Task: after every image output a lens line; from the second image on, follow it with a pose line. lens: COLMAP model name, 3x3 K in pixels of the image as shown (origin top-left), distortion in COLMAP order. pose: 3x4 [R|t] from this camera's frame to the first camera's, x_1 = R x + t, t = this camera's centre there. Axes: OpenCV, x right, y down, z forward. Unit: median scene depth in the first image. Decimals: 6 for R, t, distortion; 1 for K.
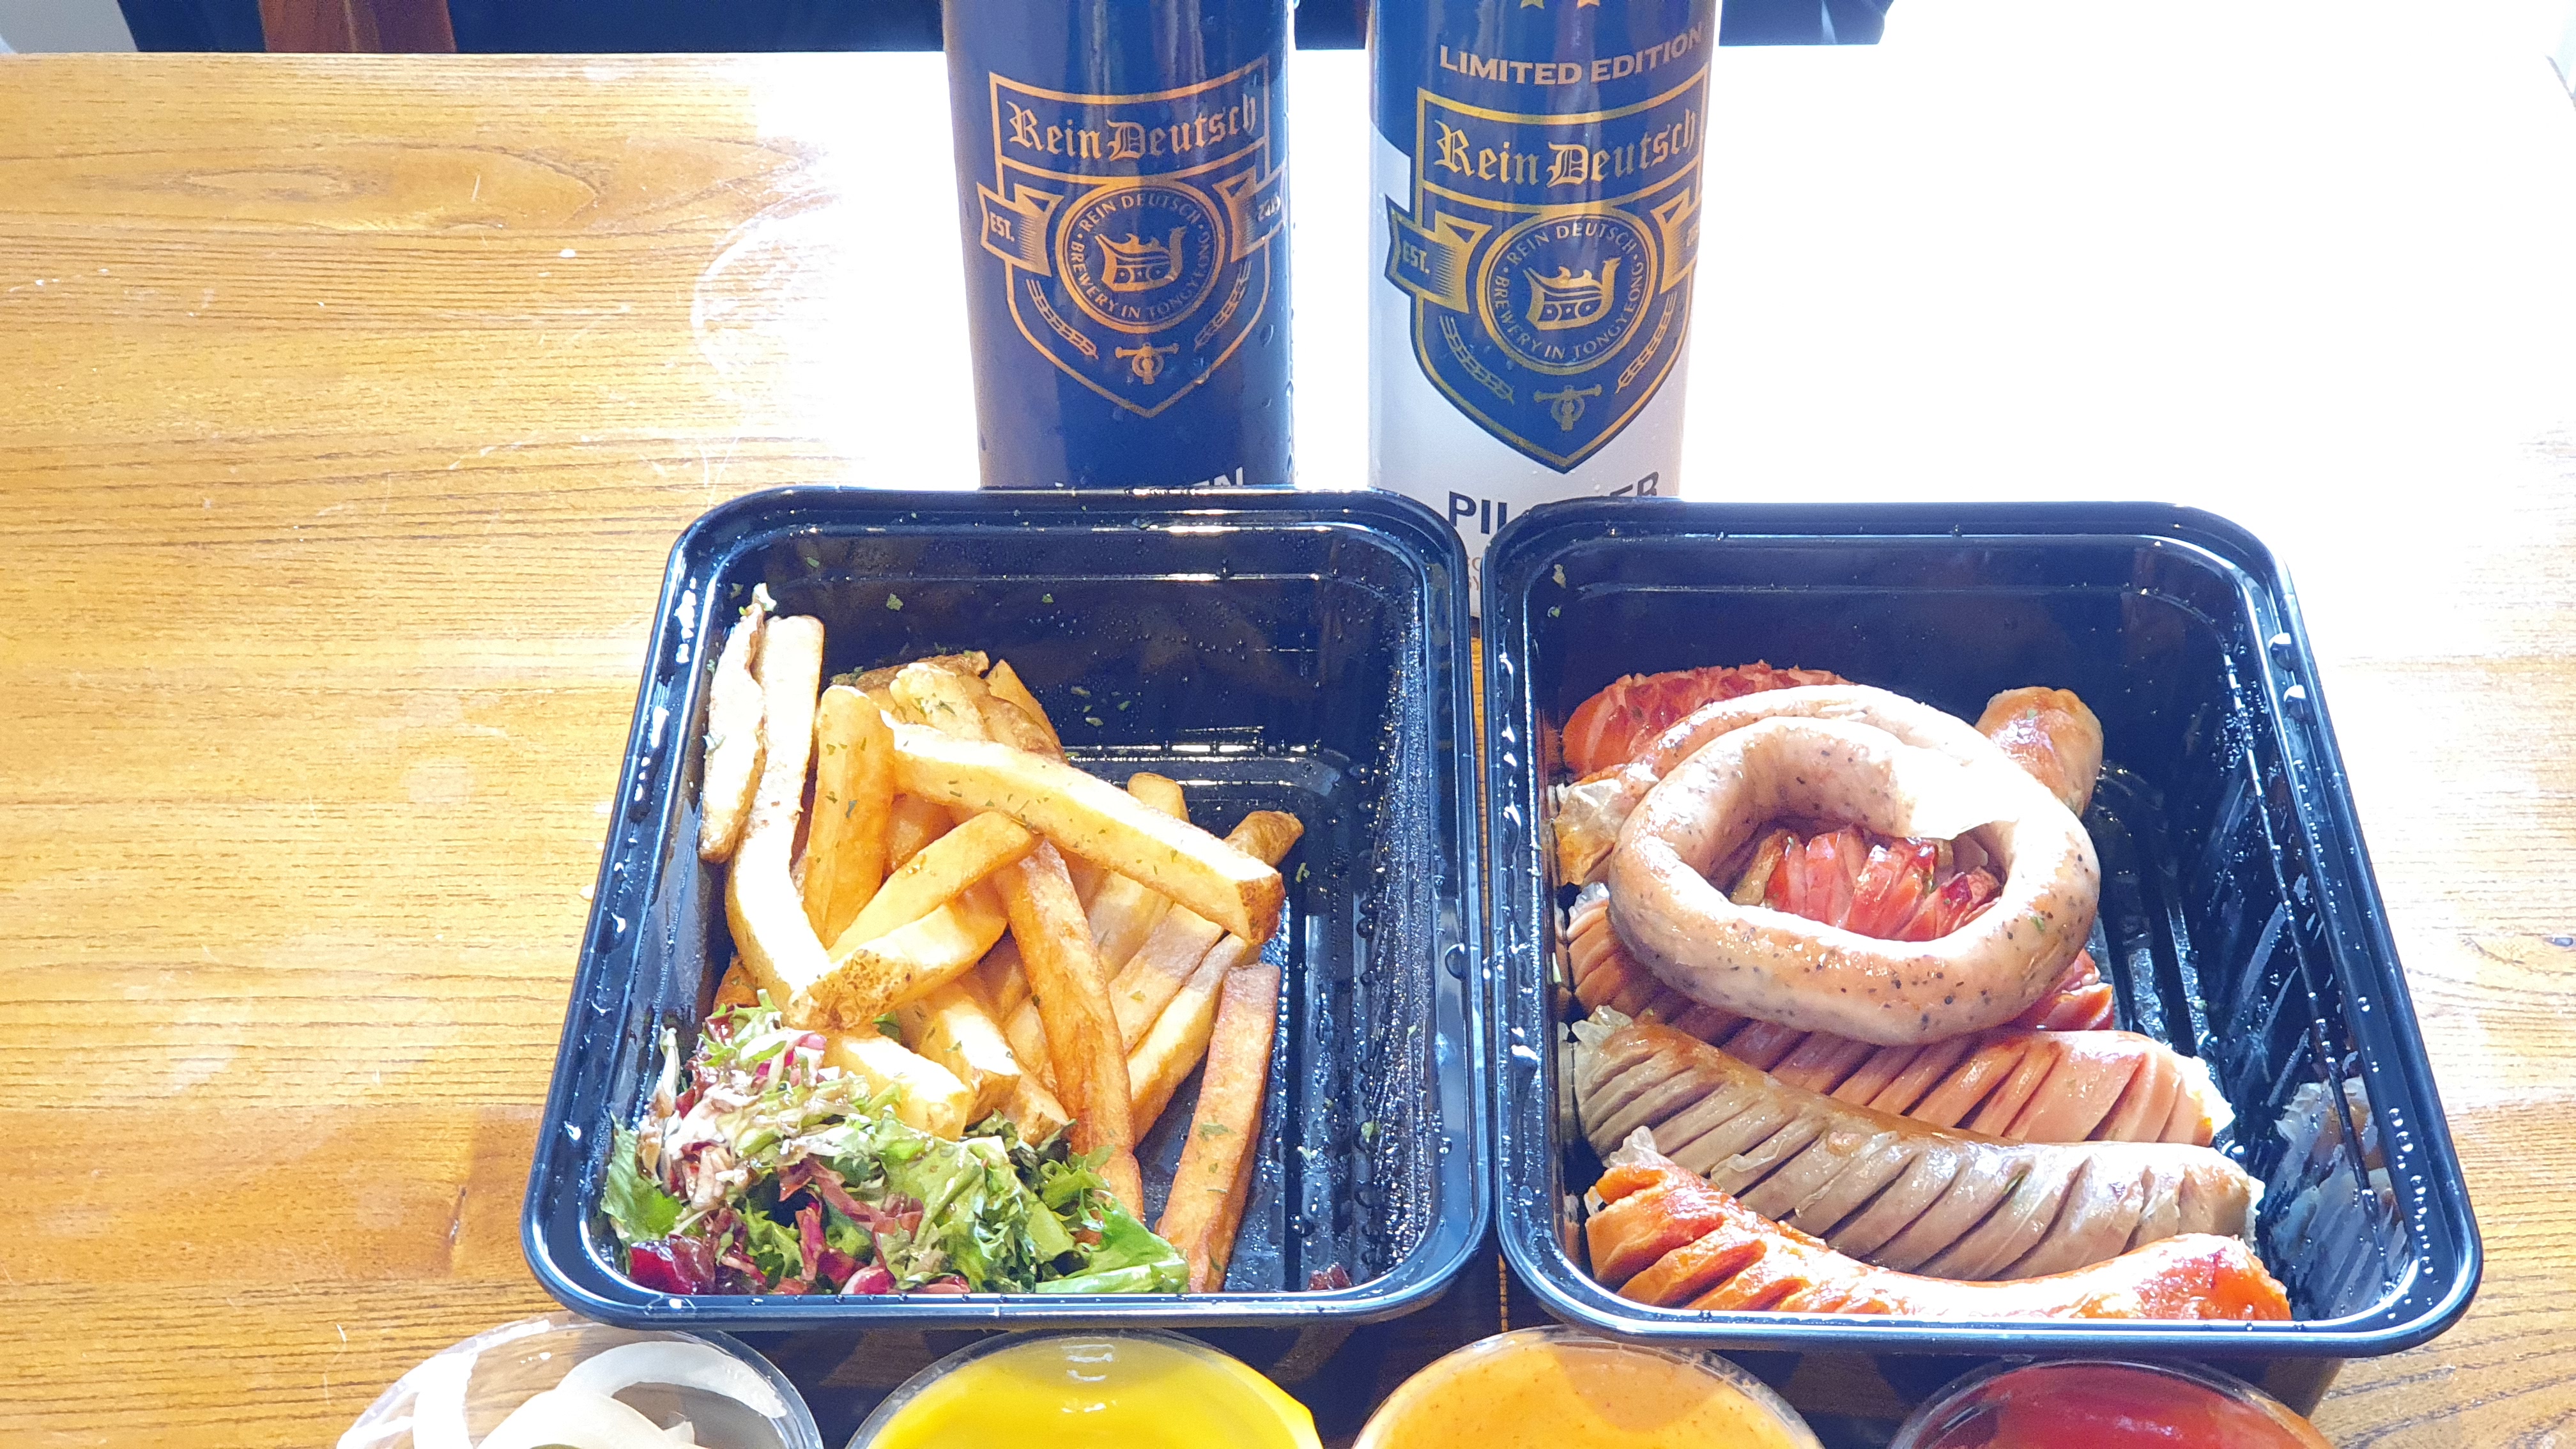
lens RADIAL K [[3833.2, 0, 1384.6], [0, 3833.2, 724.1], [0, 0, 1]] dist [0.179498, -1.052934]
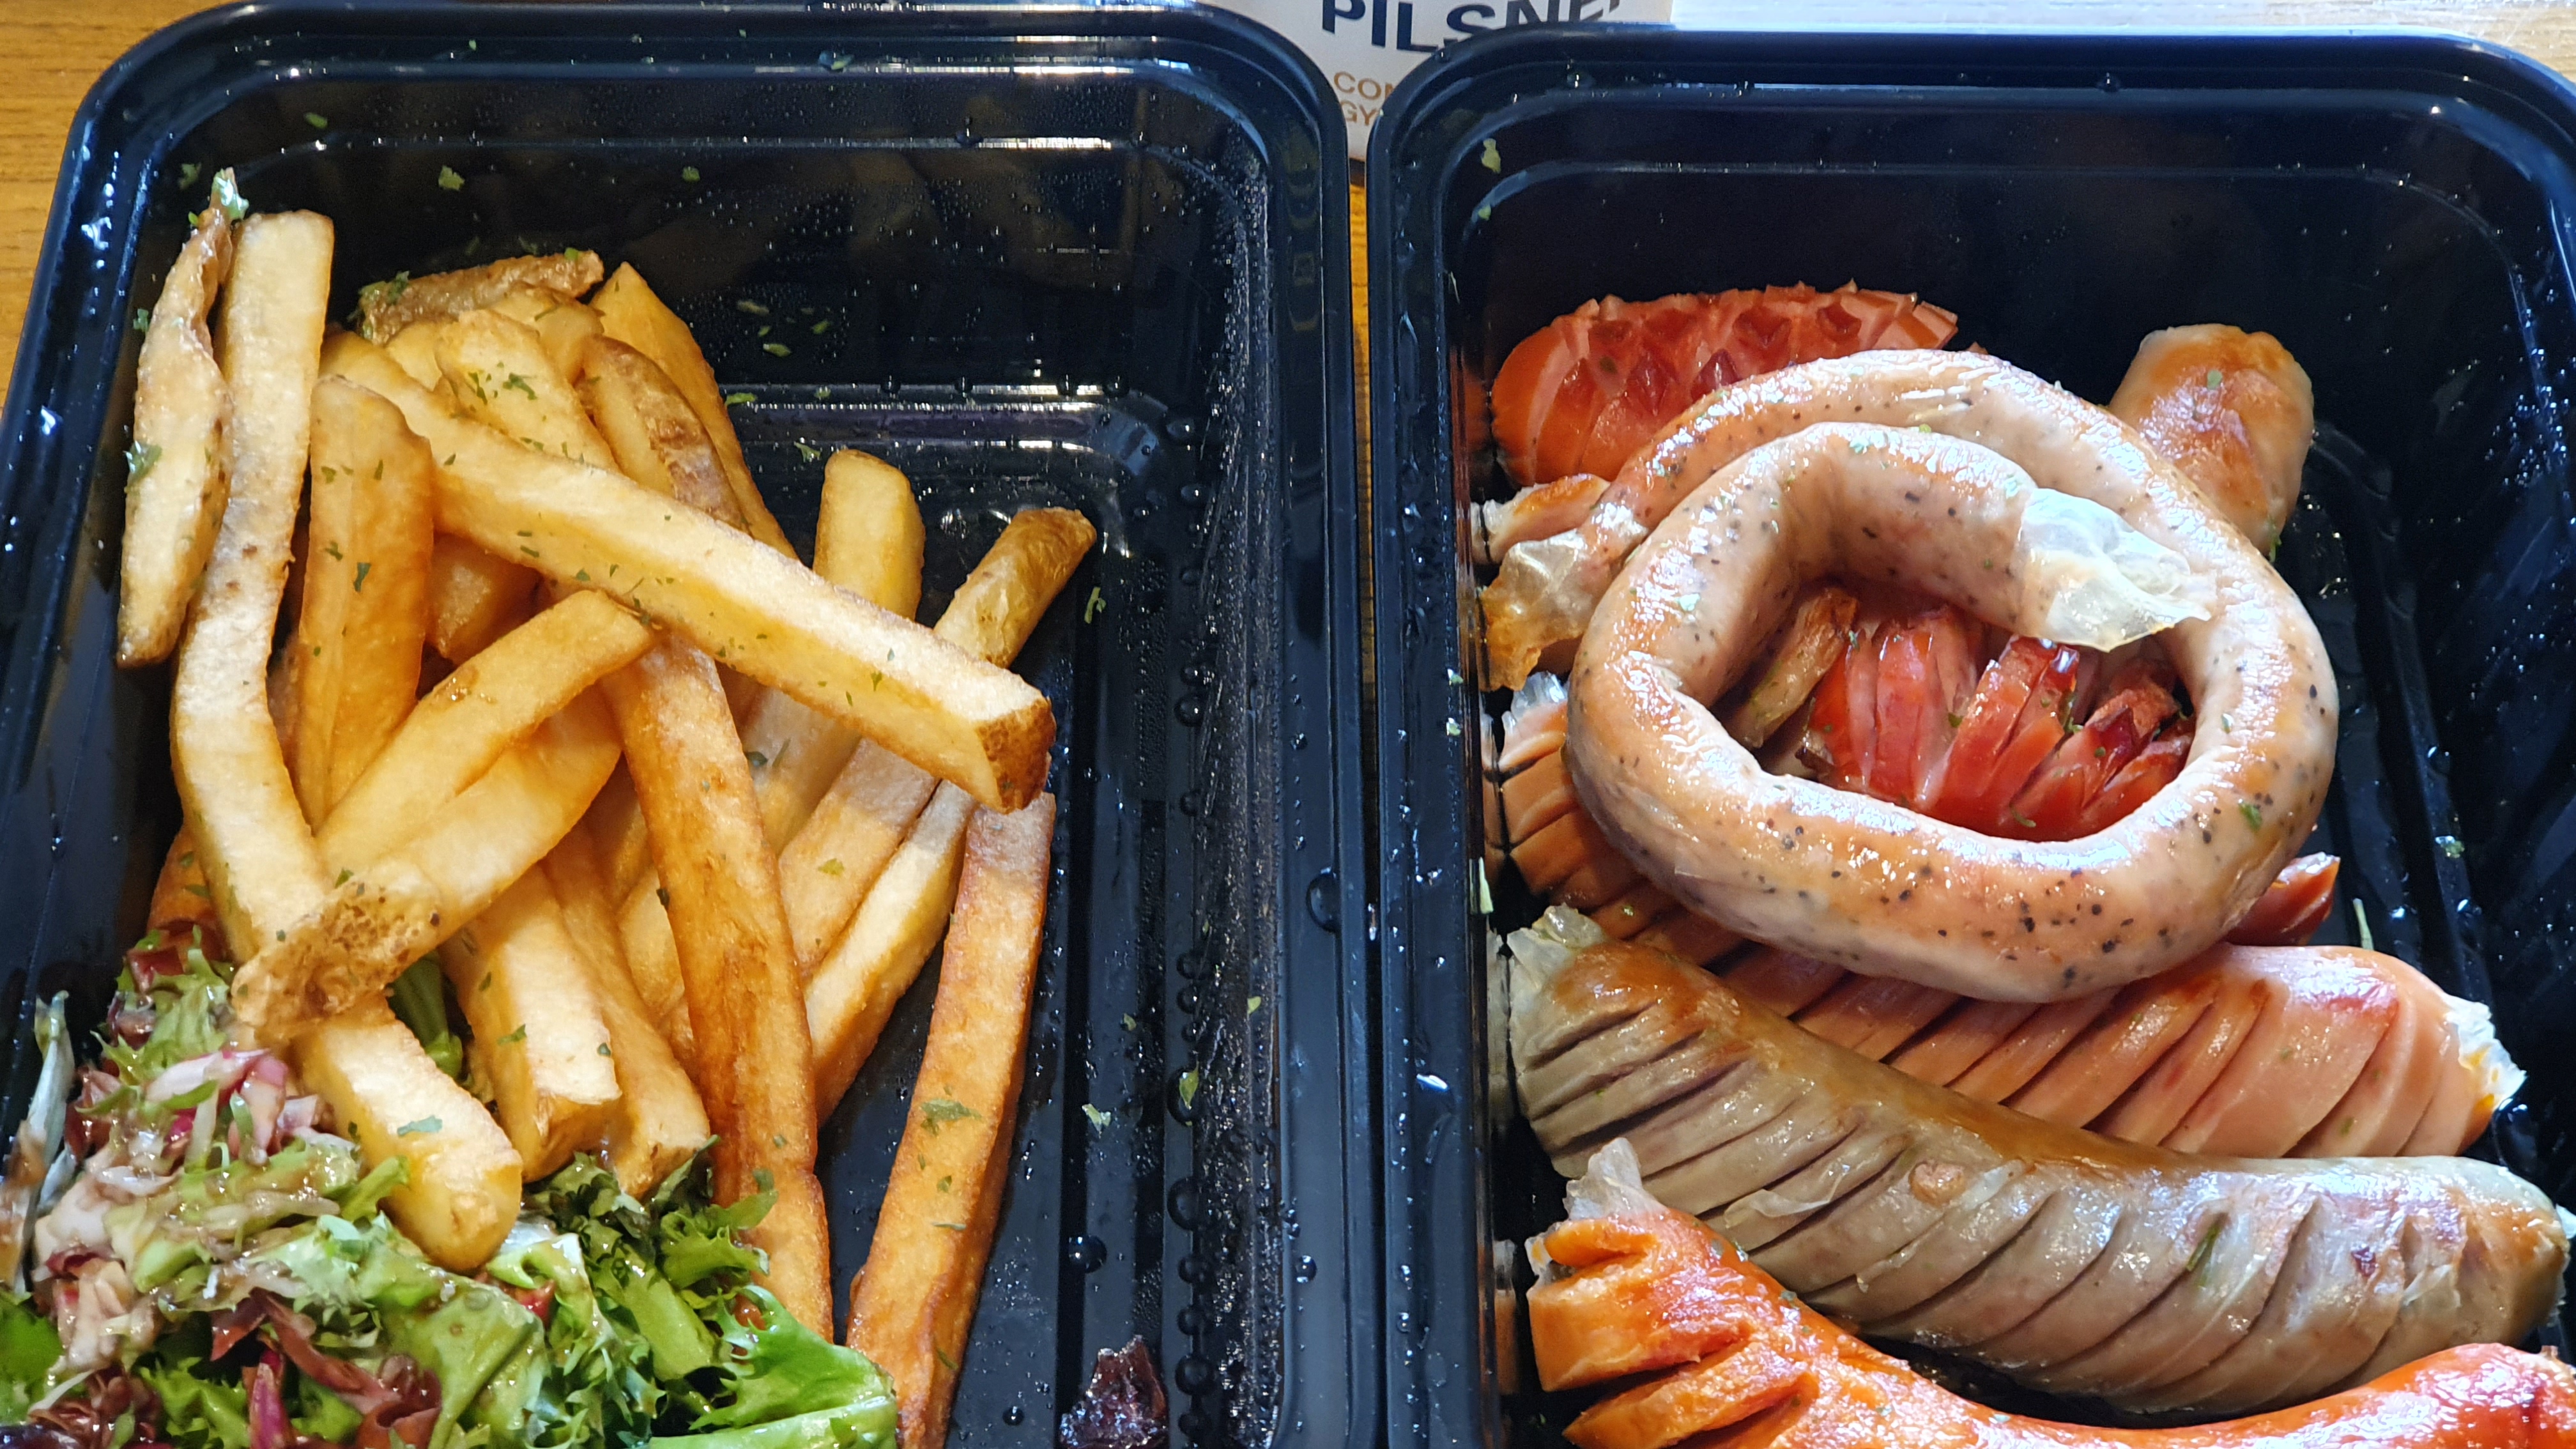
lens RADIAL K [[3833.2, 0, 1384.6], [0, 3833.2, 724.1], [0, 0, 1]] dist [0.179498, -1.052934]
pose [[0.999482, 0.000462, 0.032175, 0.007779], [-0.008303, 0.969737, 0.244009, -0.112757], [-0.031089, -0.244150, 0.969239, 0.389552]]
